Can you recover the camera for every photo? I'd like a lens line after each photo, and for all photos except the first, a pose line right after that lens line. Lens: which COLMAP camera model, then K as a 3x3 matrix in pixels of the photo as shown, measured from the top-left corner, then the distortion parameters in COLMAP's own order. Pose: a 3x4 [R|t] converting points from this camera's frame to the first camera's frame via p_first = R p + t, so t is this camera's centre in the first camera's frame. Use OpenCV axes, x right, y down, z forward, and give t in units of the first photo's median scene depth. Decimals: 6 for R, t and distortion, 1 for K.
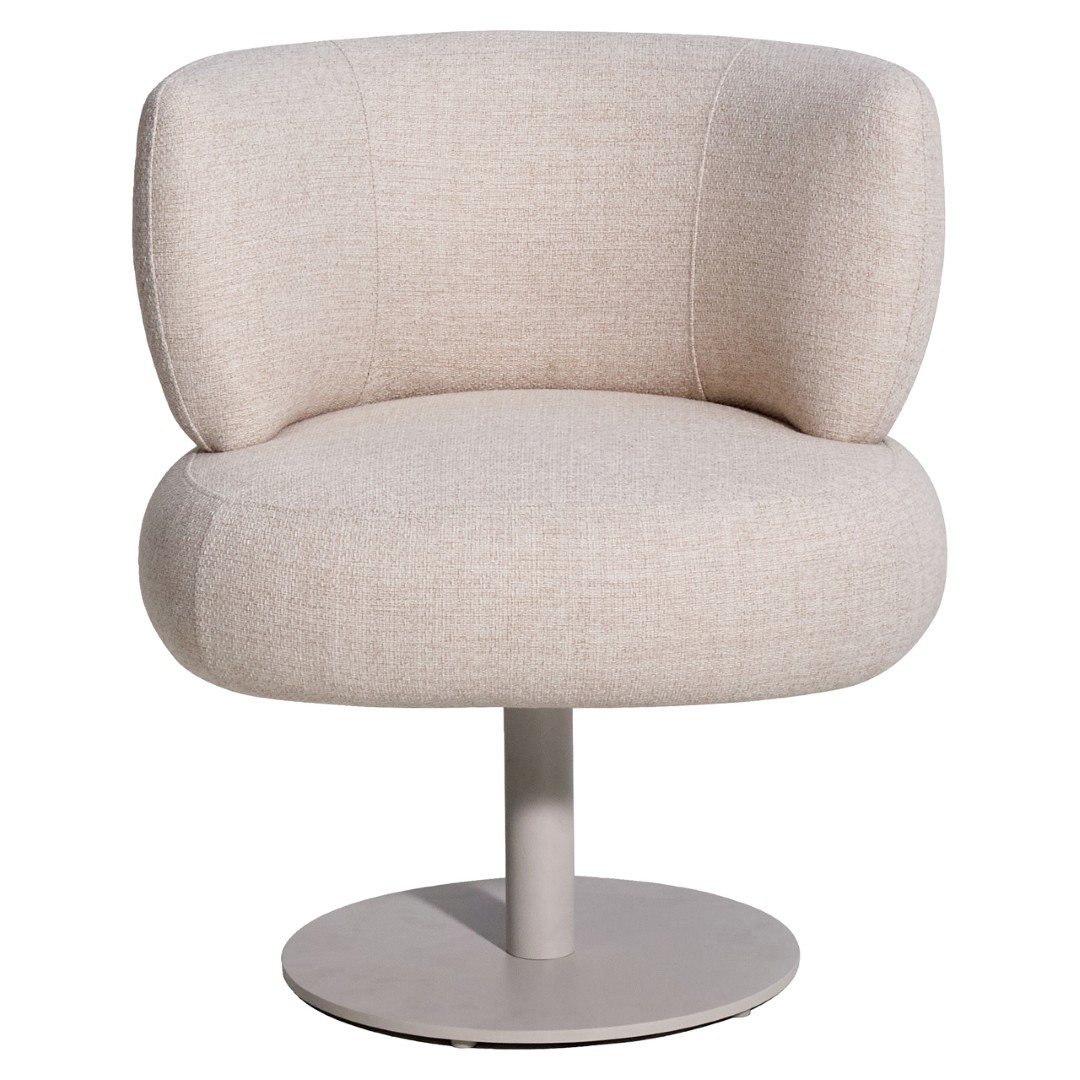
lens RADIAL K [[2916.2, 0, 540.2], [0, 2916.2, 584.5], [0, 0, 1]] dist [0.014781, 0.082464]
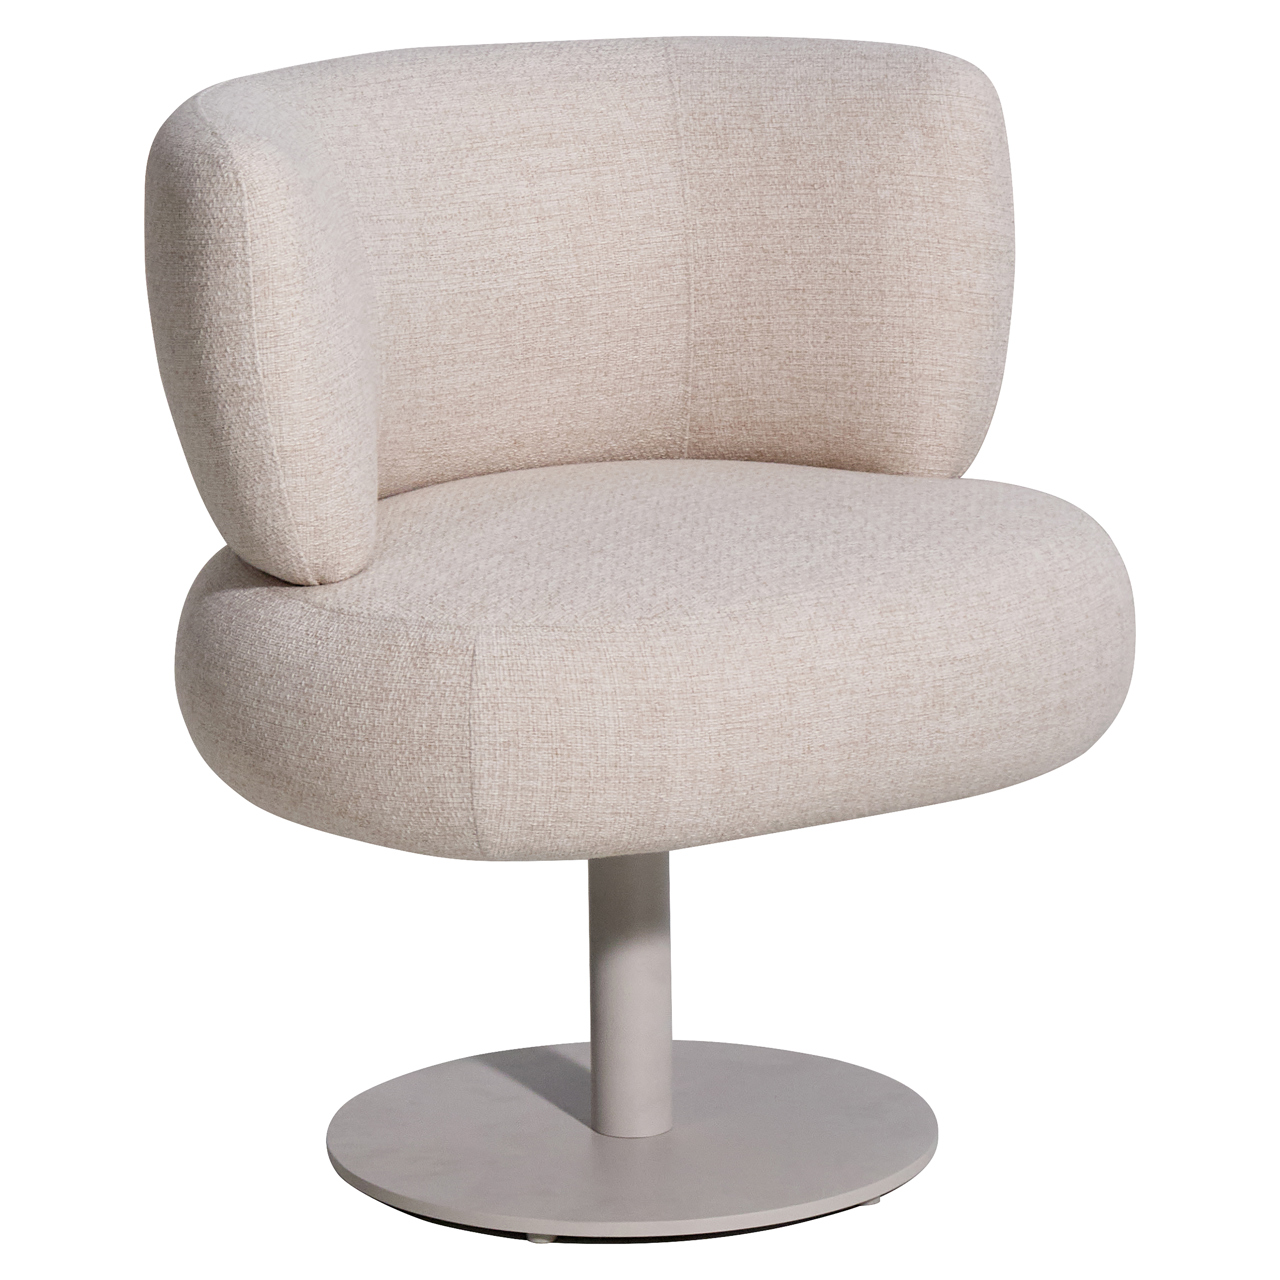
lens RADIAL K [[3485.8, 0, 640.0], [0, 3485.8, 640.0], [0, 0, 1]] dist [-0.014143, 0.425016]
pose [[0.940862, -0.141365, 0.307887, -0.291539], [0.147175, 0.989101, 0.004392, -0.018674], [-0.305152, 0.041181, 0.951413, 0.039108]]
